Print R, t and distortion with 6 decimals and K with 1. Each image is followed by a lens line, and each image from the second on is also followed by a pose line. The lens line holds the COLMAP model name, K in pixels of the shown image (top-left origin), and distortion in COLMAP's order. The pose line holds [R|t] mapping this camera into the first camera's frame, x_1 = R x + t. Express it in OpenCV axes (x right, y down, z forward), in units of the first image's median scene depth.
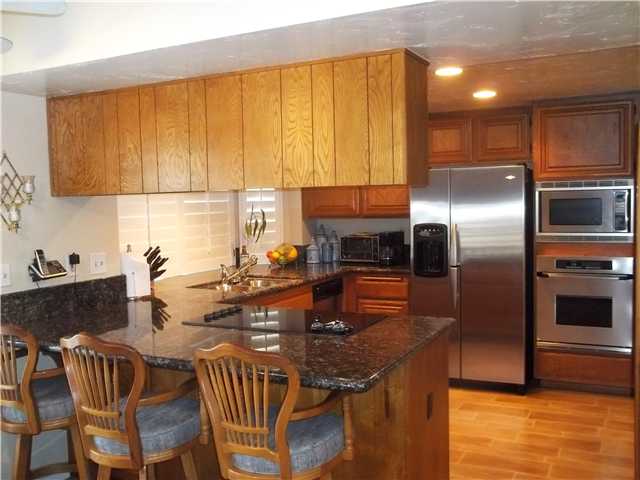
lens RADIAL K [[626.8, 0, 320.0], [0, 626.8, 240.0], [0, 0, 1]] dist [-0.009287, -0.007730]
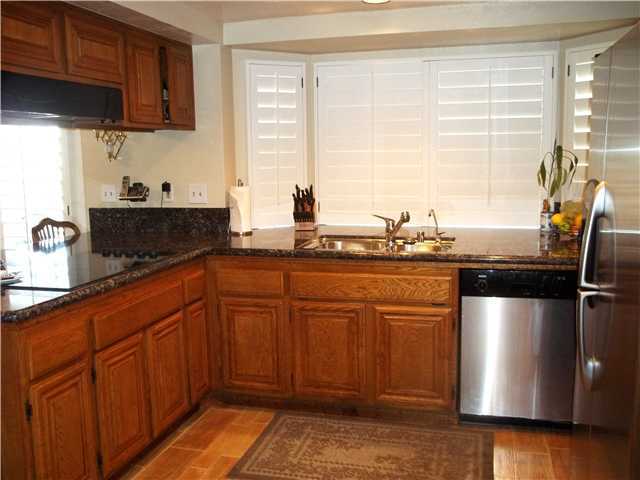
lens RADIAL K [[626.8, 0, 320.0], [0, 626.8, 240.0], [0, 0, 1]] dist [-0.009287, -0.007730]
pose [[0.204595, 0.157991, -0.966012, 0.764358], [-0.047539, 0.987327, 0.151409, -0.058841], [0.977692, 0.014945, 0.209513, 1.012282]]
